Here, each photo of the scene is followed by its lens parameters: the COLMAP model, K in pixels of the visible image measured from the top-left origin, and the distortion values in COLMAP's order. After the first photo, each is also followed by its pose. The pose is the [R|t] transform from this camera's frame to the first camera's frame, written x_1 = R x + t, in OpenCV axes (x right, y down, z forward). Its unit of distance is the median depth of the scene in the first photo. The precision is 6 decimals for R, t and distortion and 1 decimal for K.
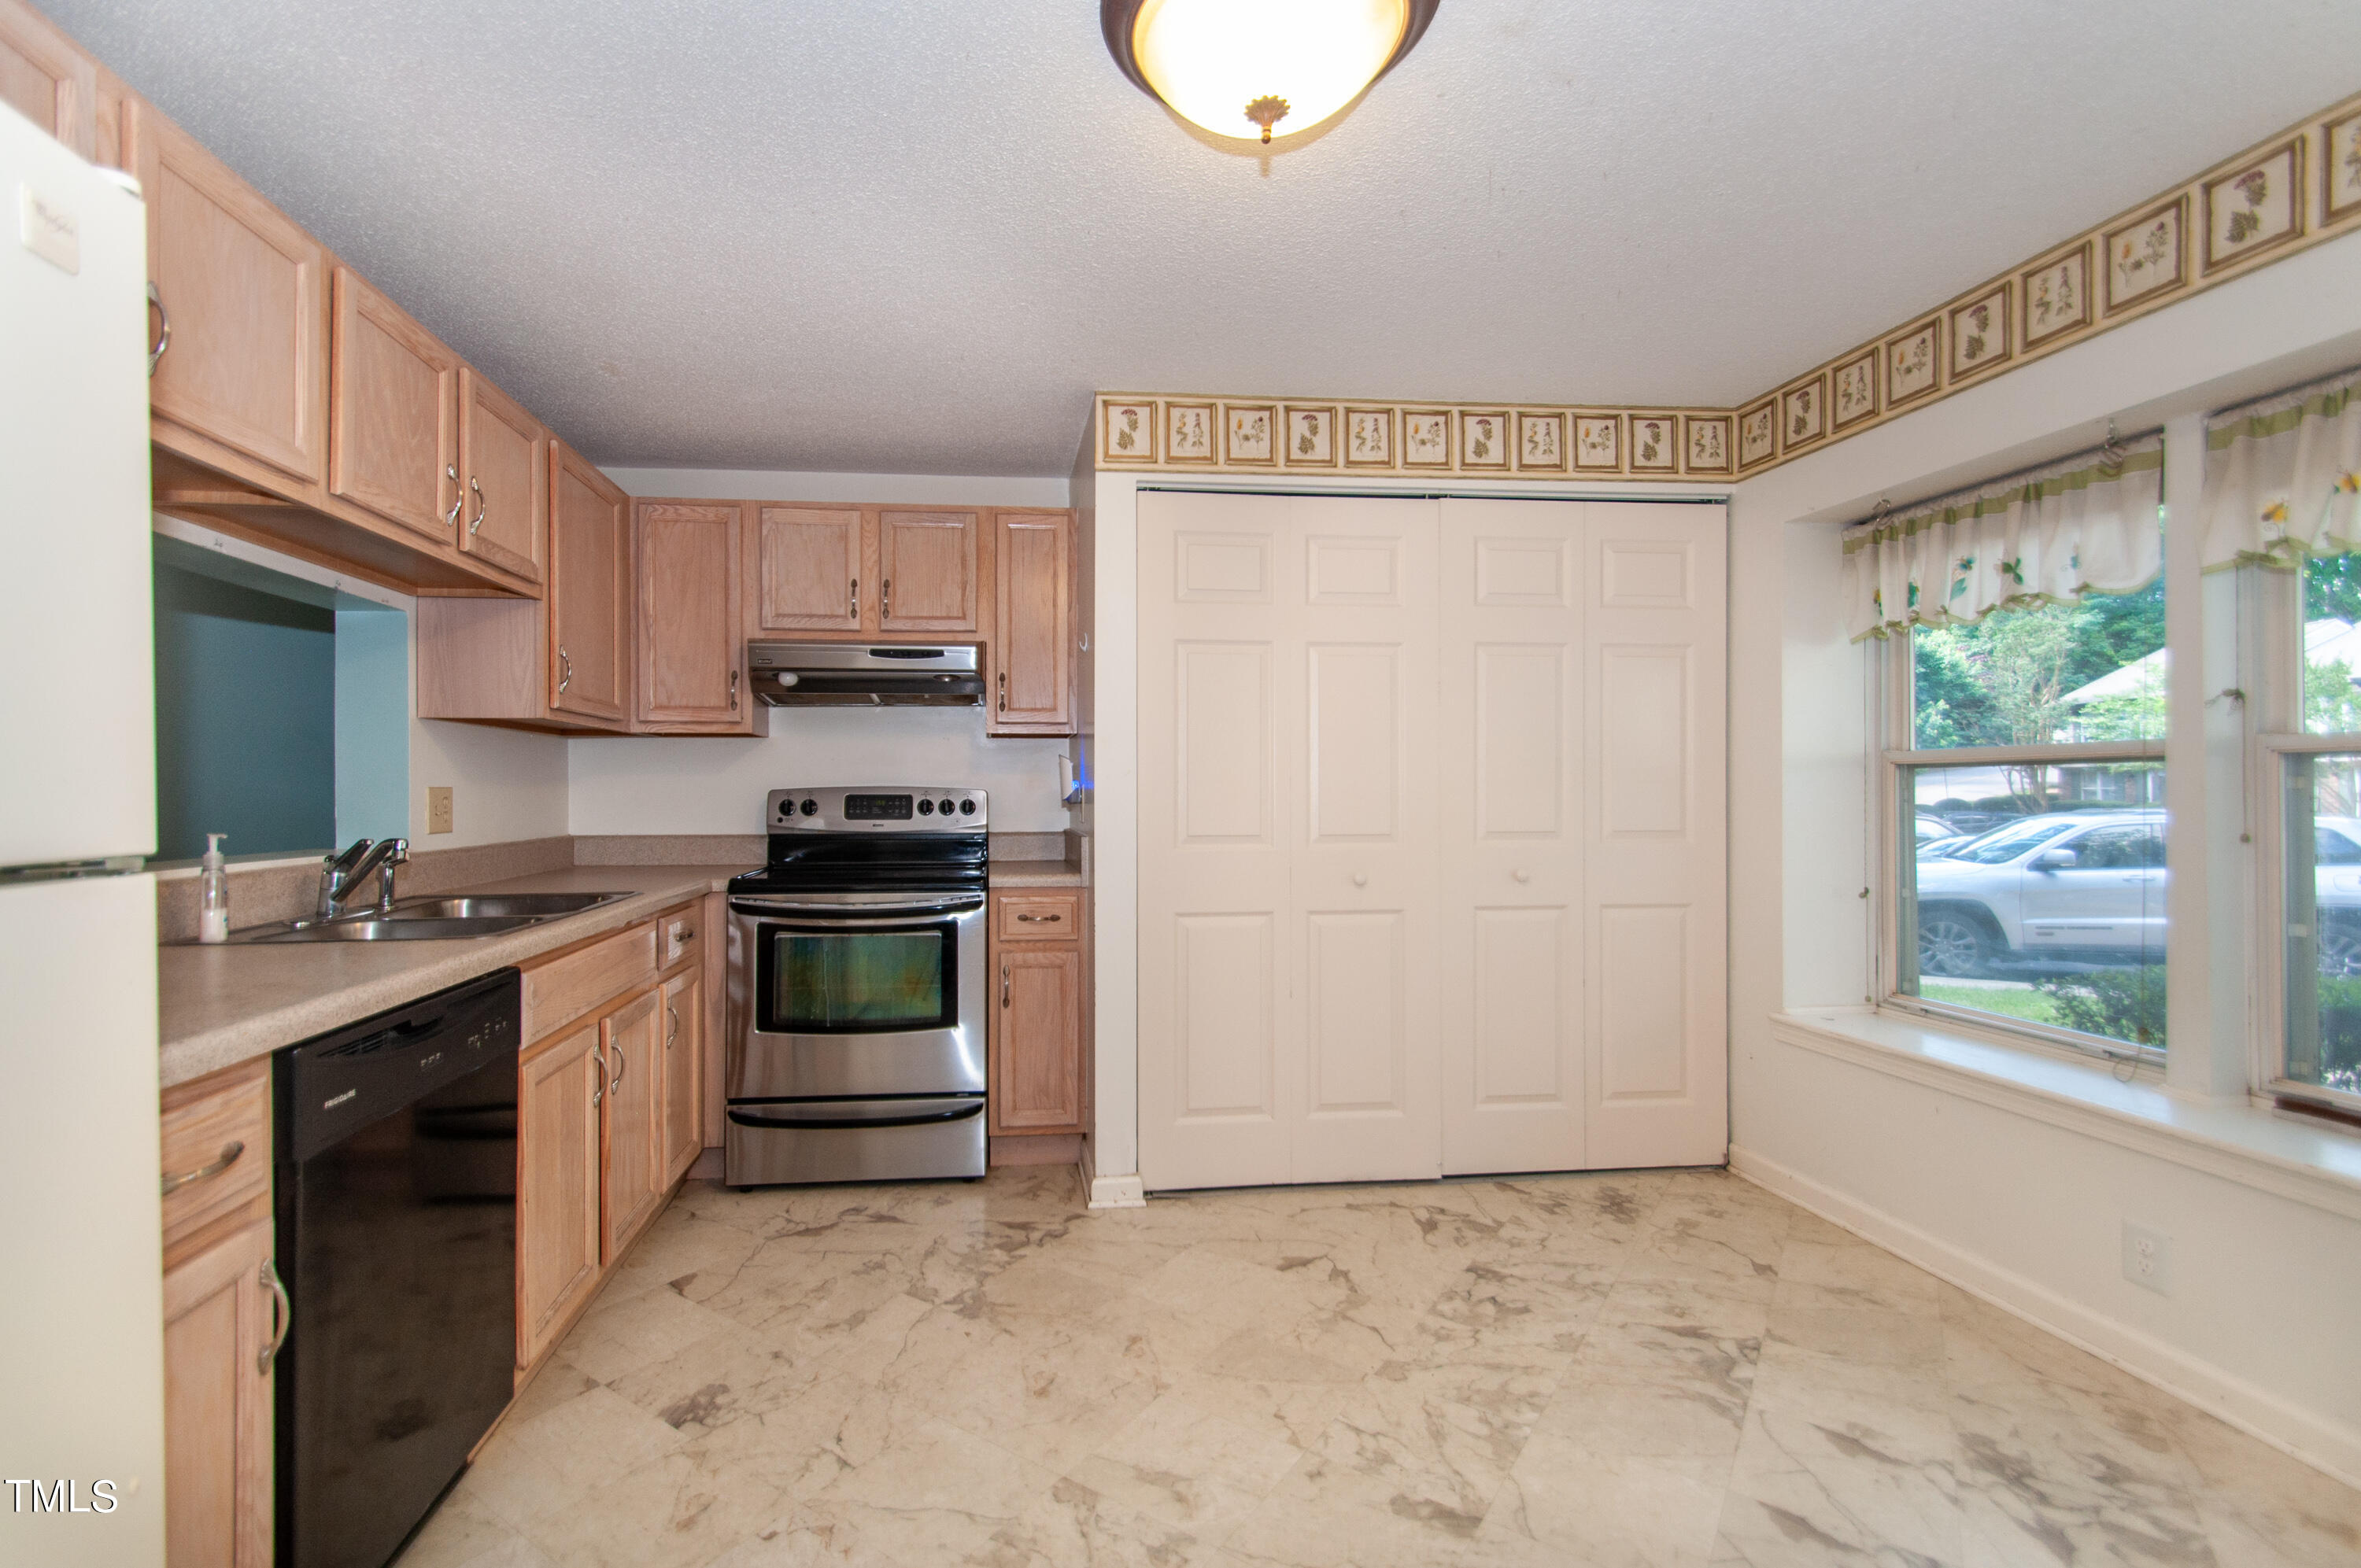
lens RADIAL K [[1063.9, 0, 1085.5], [0, 1063.9, 788.8], [0, 0, 1]] dist [0.004514, -0.004871]
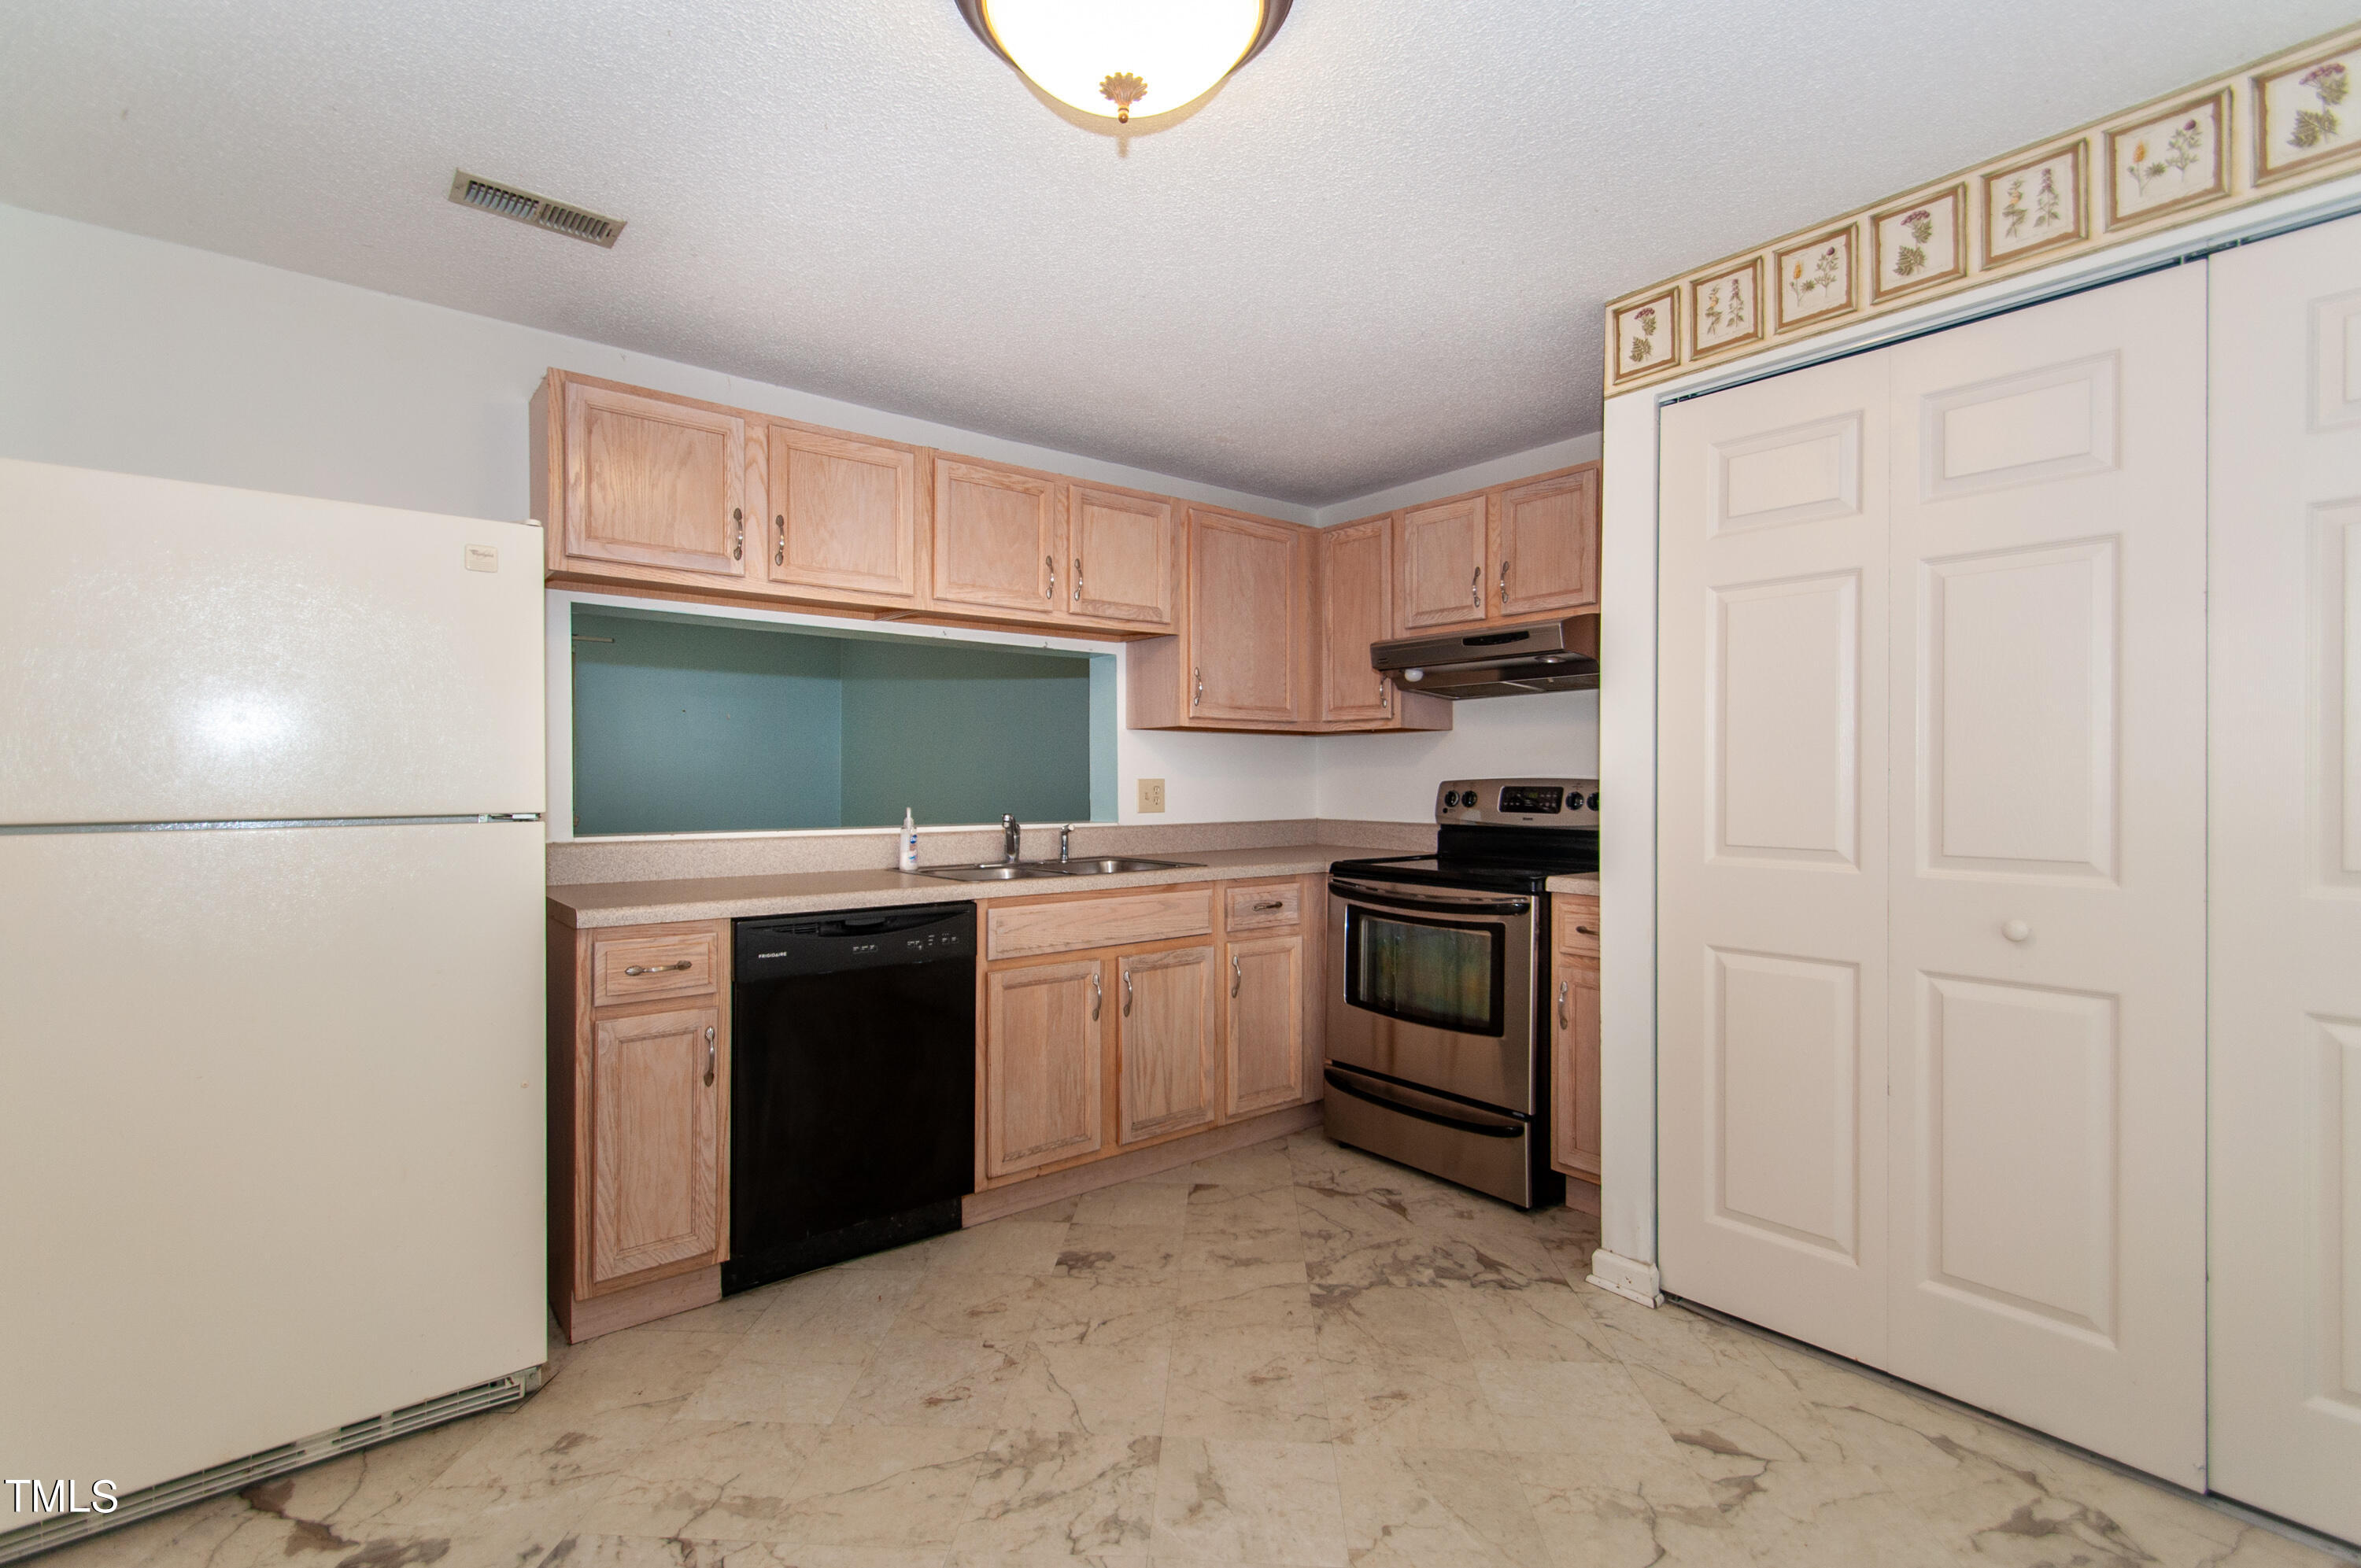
lens RADIAL K [[1063.9, 0, 1165.6], [0, 1063.9, 781.7], [0, 0, 1]] dist [0.004514, -0.004871]
pose [[0.538123, 0.004908, -0.842852, 0.528101], [0.000511, 0.999981, 0.006149, -0.006234], [0.842866, -0.003740, 0.538111, 0.265139]]
